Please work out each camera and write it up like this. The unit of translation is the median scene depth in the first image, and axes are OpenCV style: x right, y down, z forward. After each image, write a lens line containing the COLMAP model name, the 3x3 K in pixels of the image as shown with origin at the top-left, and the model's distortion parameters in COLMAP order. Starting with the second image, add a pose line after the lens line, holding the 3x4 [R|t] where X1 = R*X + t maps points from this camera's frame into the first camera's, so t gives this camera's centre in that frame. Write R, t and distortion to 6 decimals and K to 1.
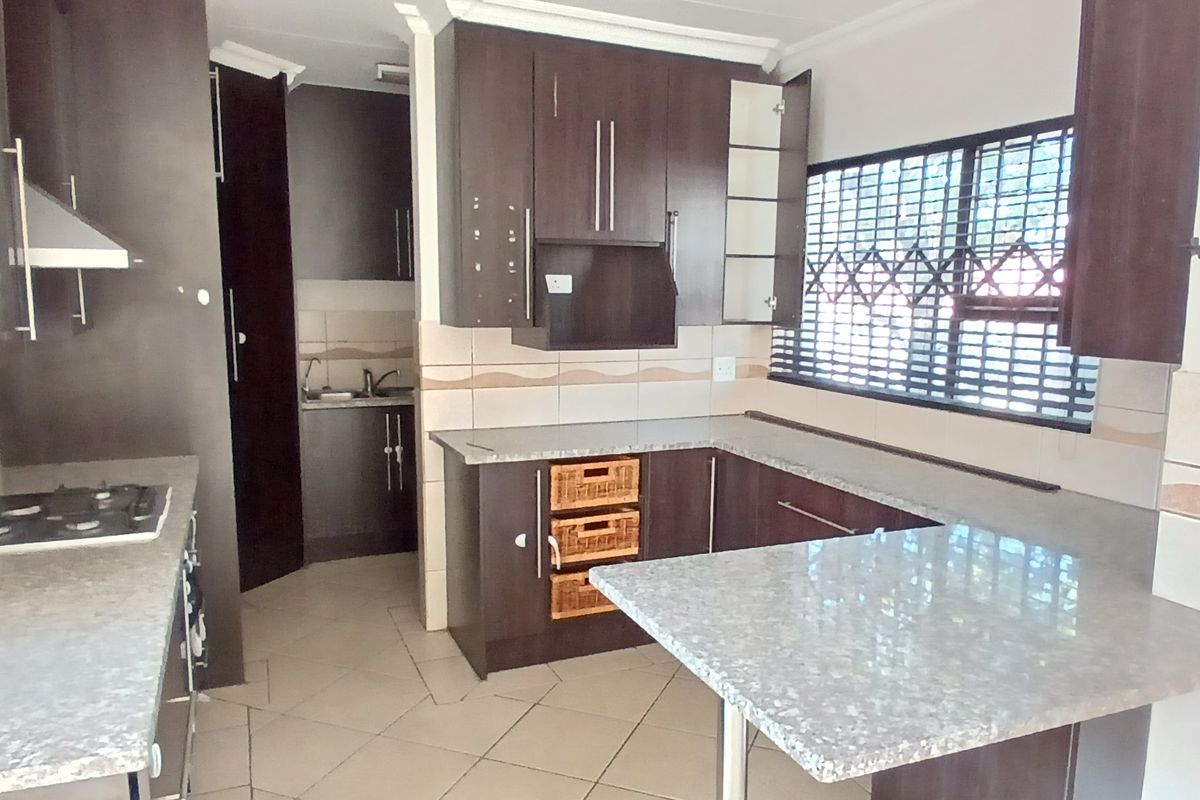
lens RADIAL K [[857.5, 0, 602.2], [0, 857.5, 423.0], [0, 0, 1]] dist [0.007387, 0.001816]
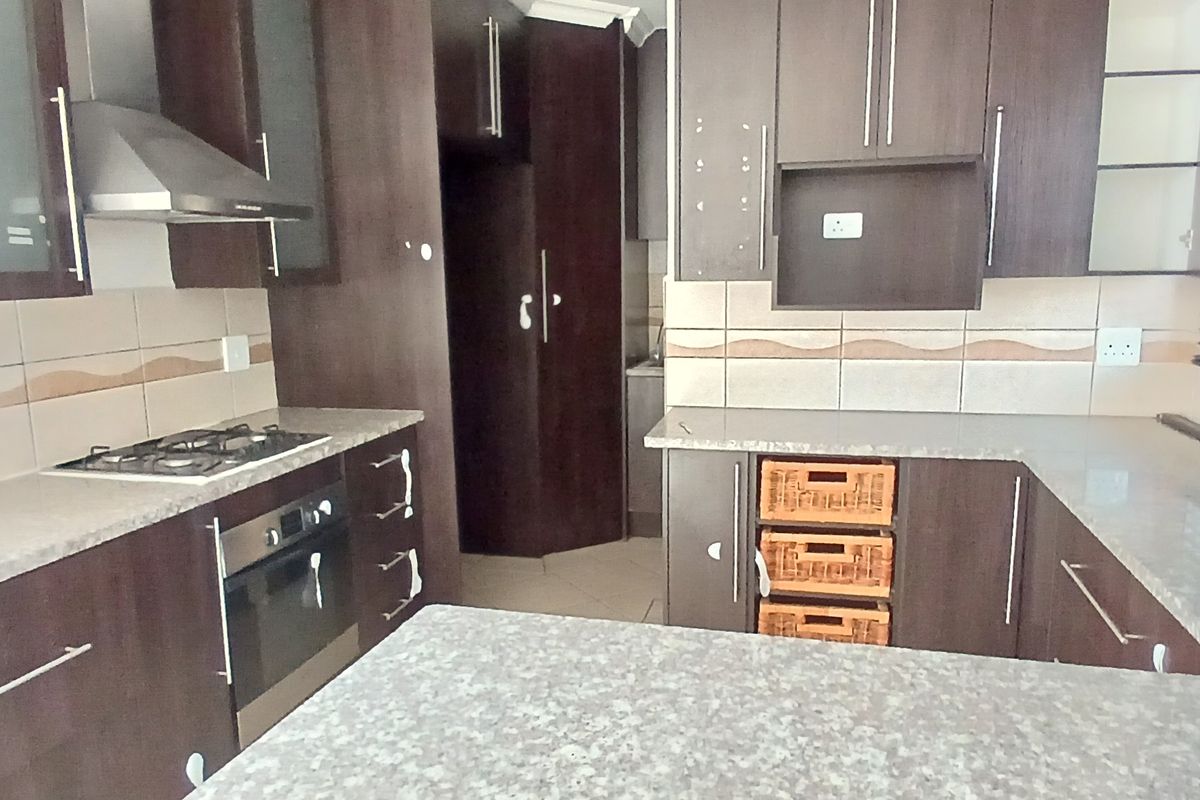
lens RADIAL K [[857.5, 0, 602.2], [0, 857.5, 423.0], [0, 0, 1]] dist [0.007387, 0.001816]
pose [[0.802453, 0.085806, -0.590514, 0.268972], [-0.070797, 0.996308, 0.048563, -0.010683], [0.592501, 0.002837, 0.805565, 0.288545]]
